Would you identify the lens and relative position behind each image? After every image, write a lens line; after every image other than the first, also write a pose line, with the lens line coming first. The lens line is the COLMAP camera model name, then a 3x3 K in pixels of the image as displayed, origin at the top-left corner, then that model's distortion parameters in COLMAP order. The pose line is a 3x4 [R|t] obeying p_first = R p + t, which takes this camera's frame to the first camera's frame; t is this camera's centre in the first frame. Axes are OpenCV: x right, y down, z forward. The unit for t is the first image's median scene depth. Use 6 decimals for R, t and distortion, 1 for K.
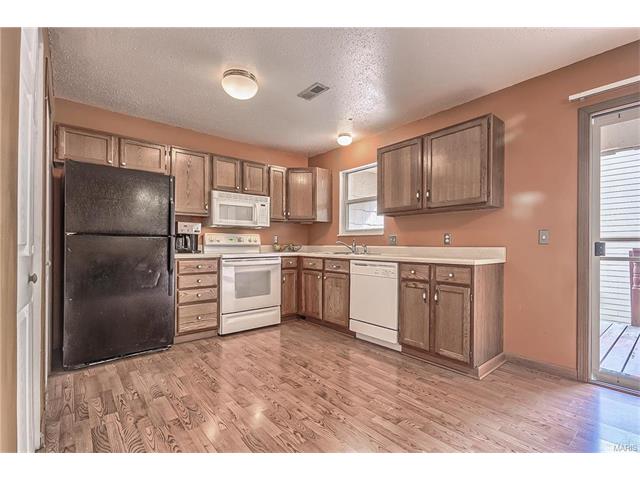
lens RADIAL K [[296.9, 0, 327.1], [0, 296.9, 243.0], [0, 0, 1]] dist [0.001764, 0.000563]
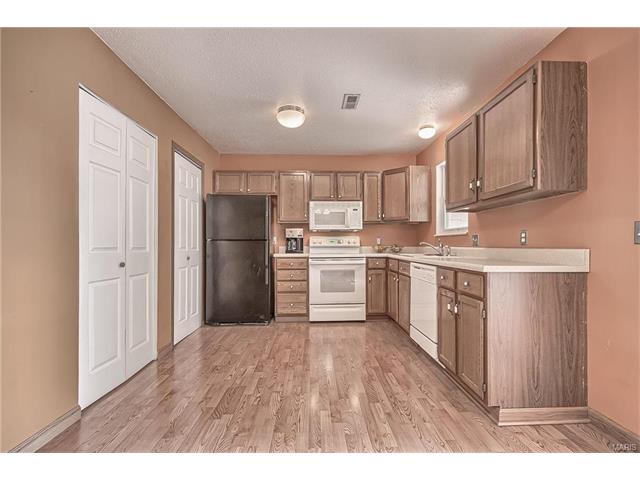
lens RADIAL K [[296.9, 0, 327.1], [0, 296.9, 243.0], [0, 0, 1]] dist [0.001764, 0.000563]
pose [[0.788044, -0.010008, -0.615538, 0.416417], [0.008970, 0.999948, -0.004774, -0.001335], [0.615554, -0.001759, 0.788093, 0.089530]]
